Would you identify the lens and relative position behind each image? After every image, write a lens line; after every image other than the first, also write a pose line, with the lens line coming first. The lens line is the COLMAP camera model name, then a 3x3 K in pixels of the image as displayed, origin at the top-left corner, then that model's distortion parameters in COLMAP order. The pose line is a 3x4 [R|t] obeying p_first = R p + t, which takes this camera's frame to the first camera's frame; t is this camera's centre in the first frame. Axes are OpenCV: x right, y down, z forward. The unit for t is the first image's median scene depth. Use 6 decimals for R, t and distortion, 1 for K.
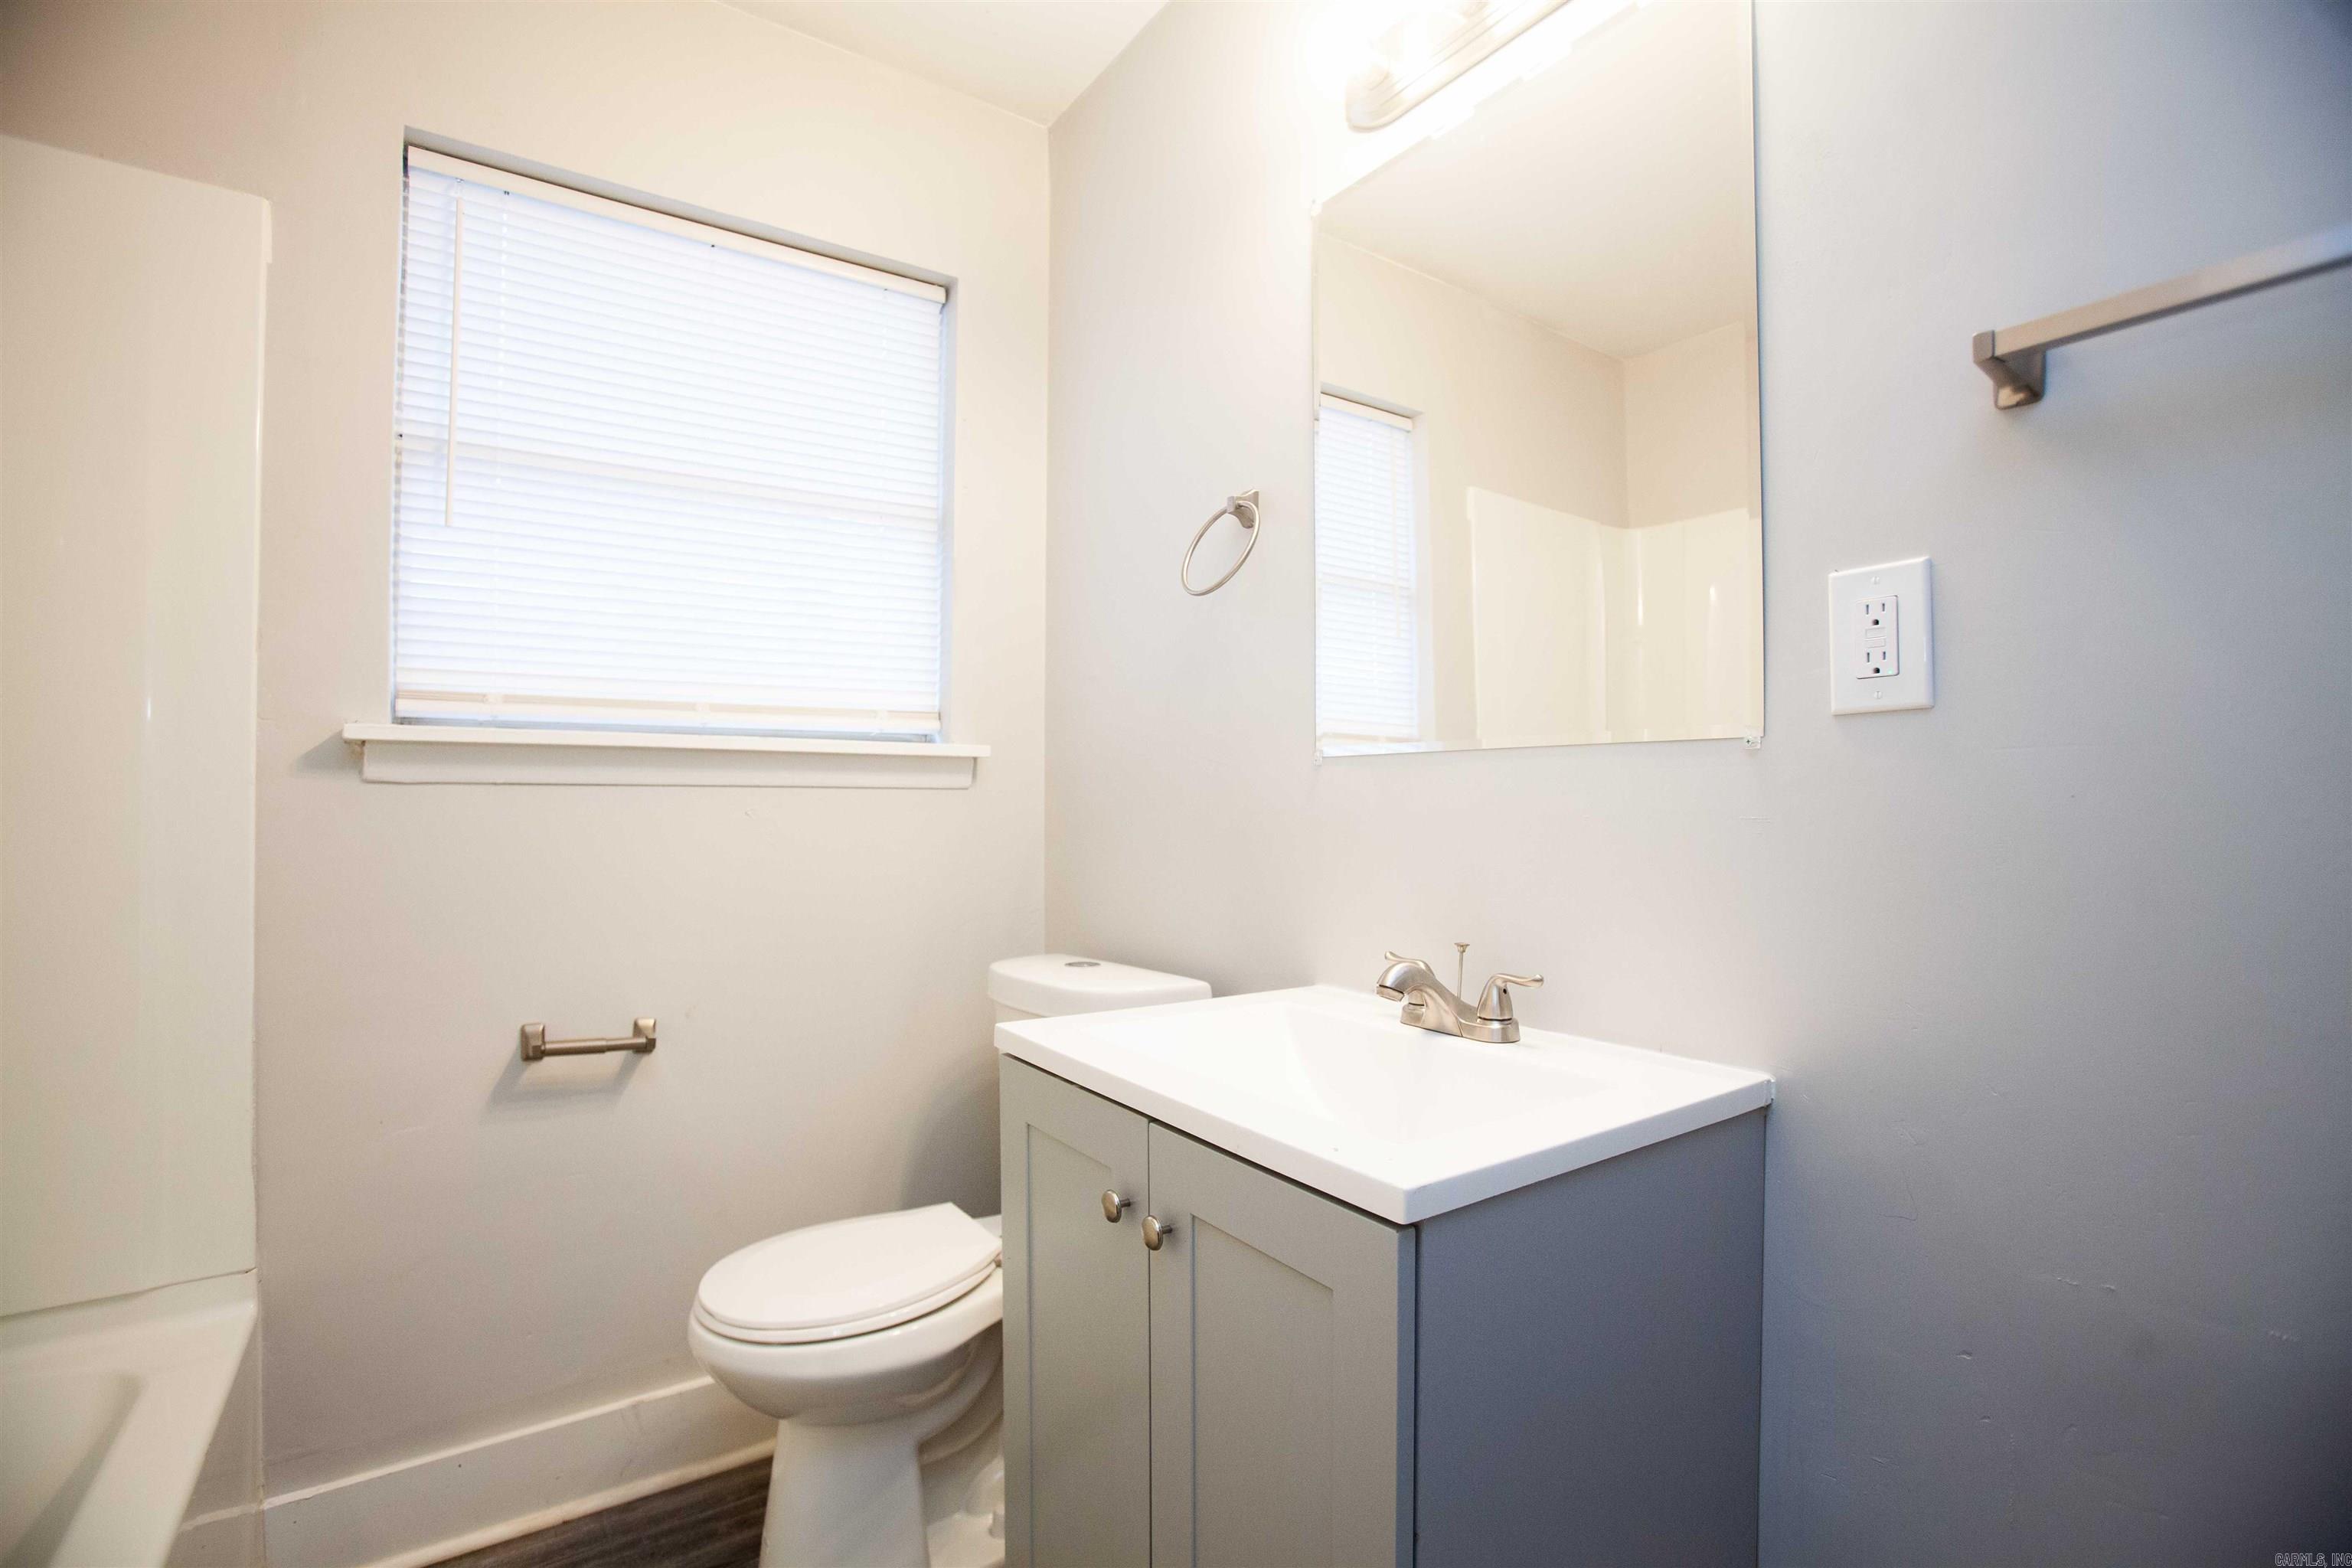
lens RADIAL K [[1106.5, 0, 1168.3], [0, 1106.5, 788.8], [0, 0, 1]] dist [-0.081983, 0.031981]
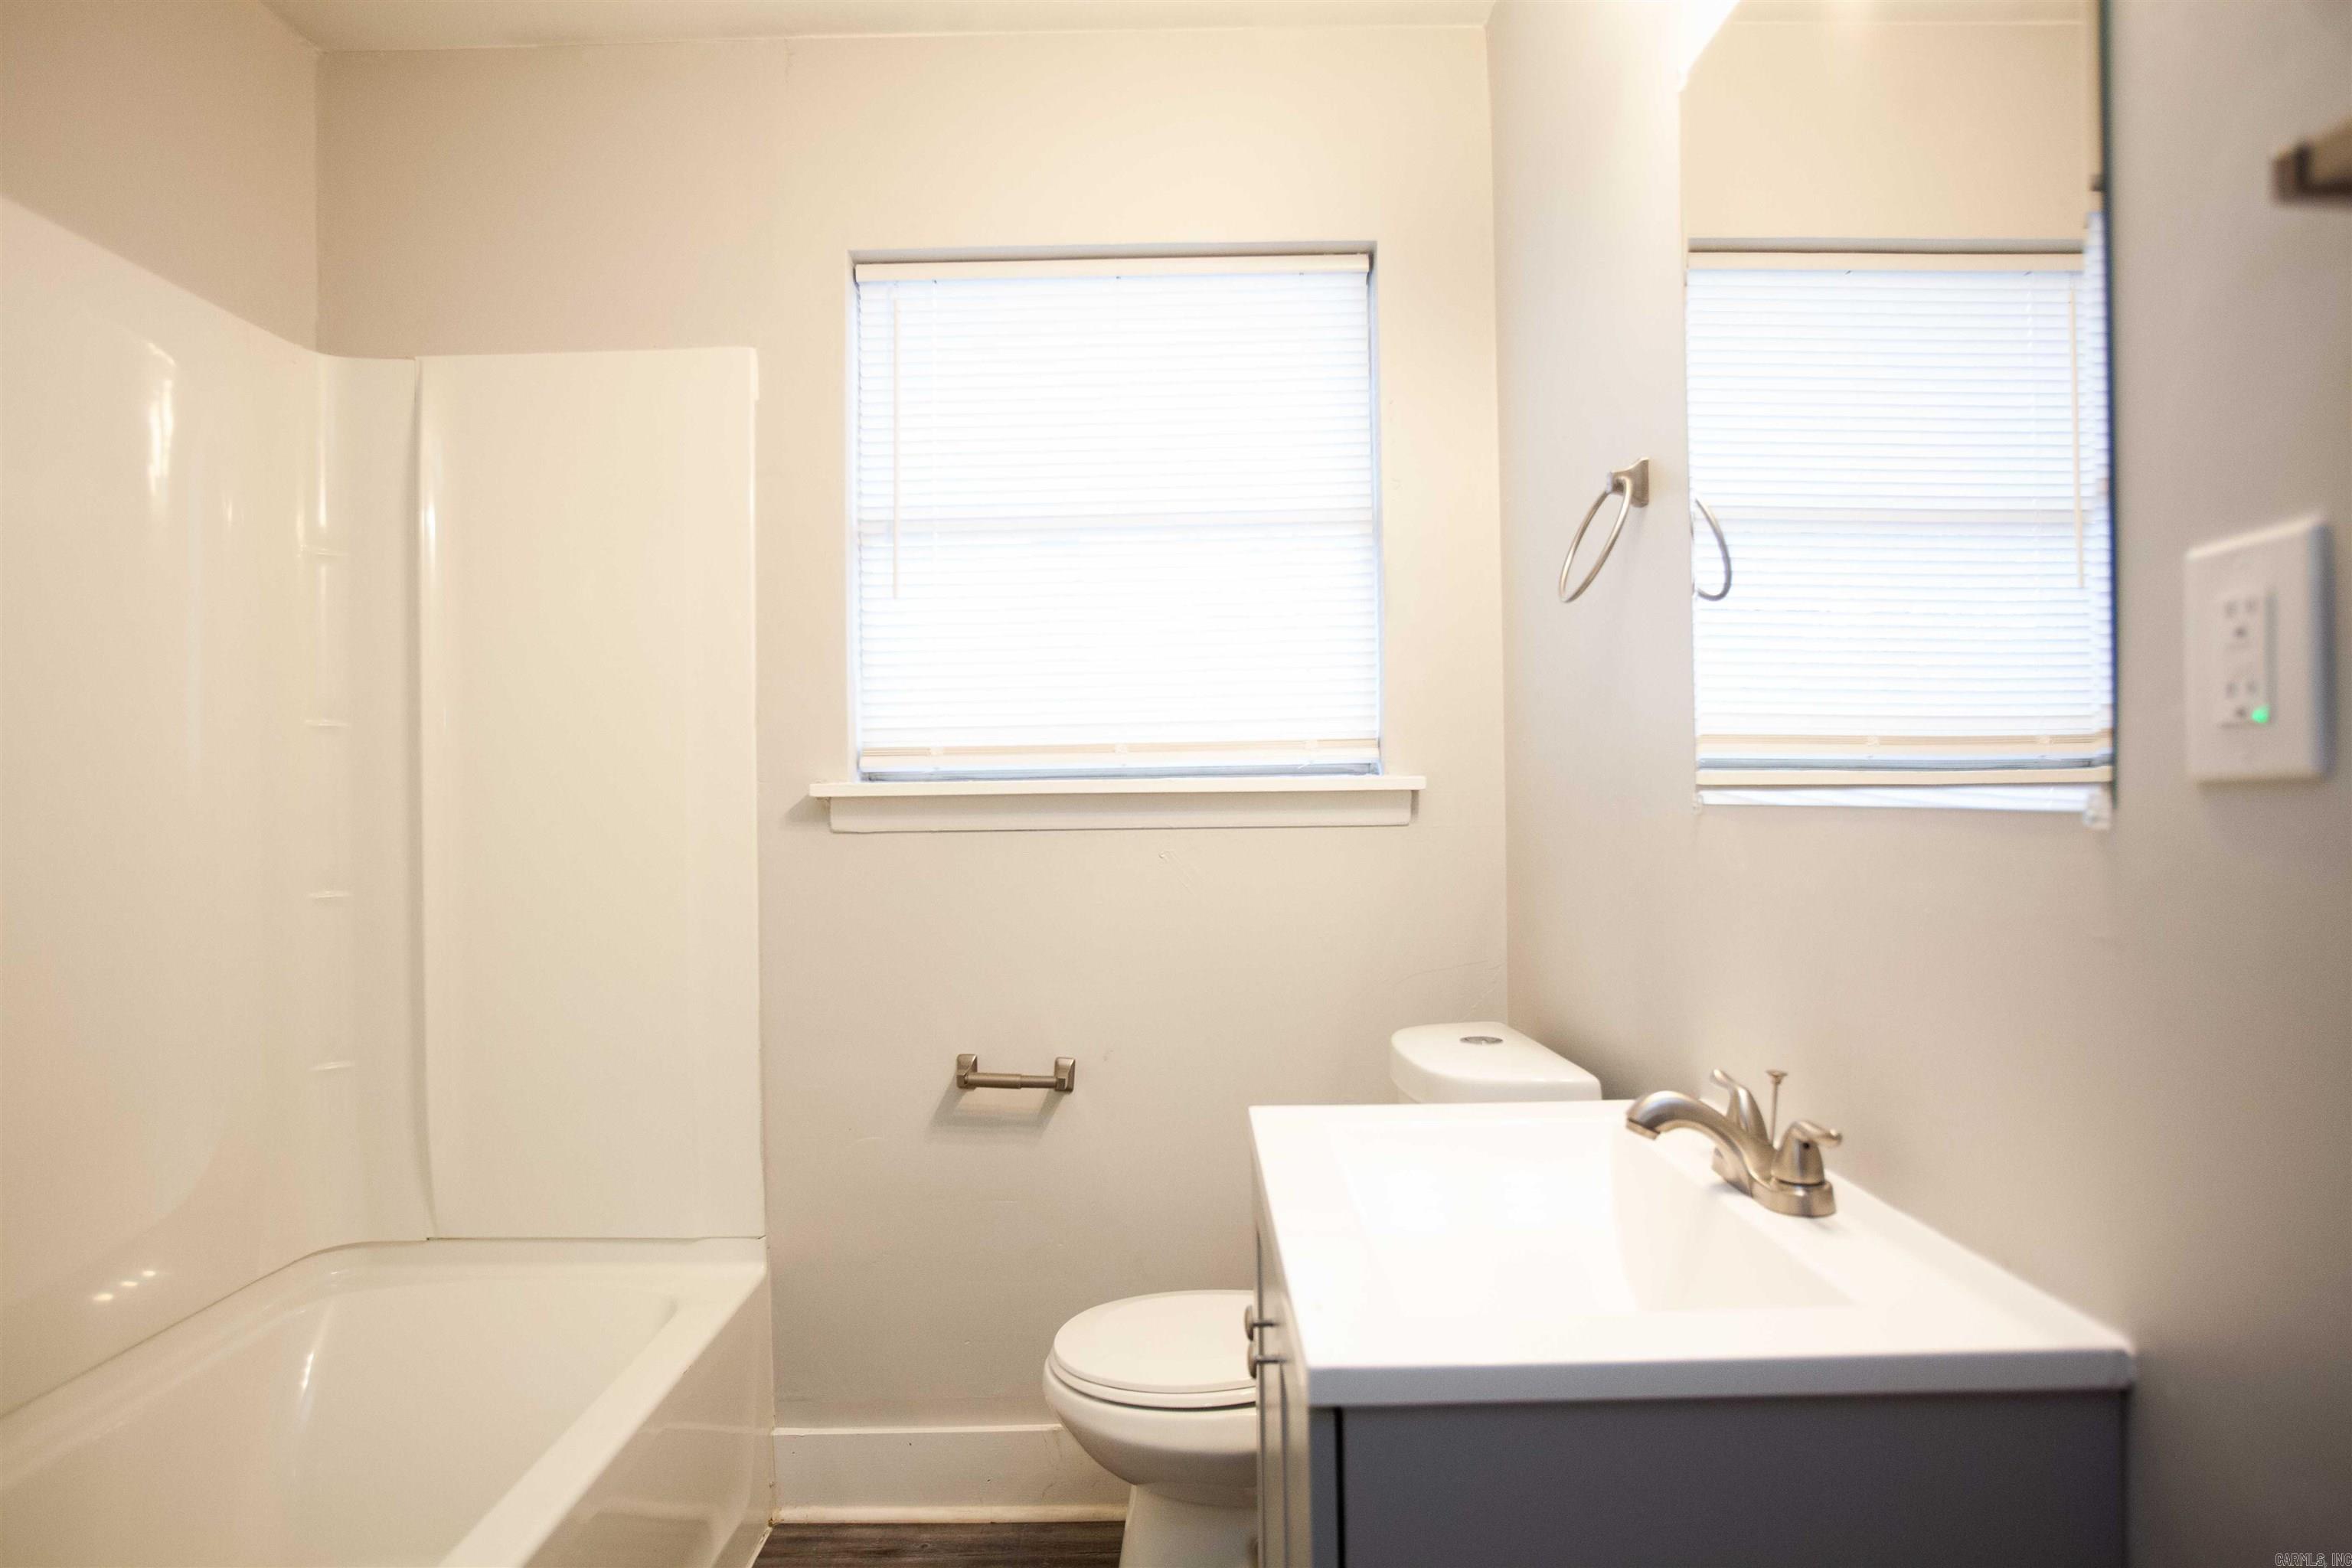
lens RADIAL K [[1340.8, 0, 1172.1], [0, 1340.8, 785.7], [0, 0, 1]] dist [-0.073535, 0.034392]
pose [[0.817950, -0.016138, -0.575063, 0.351888], [0.022857, 0.999729, 0.004455, -0.051863], [0.574835, -0.016788, 0.818097, 0.032611]]
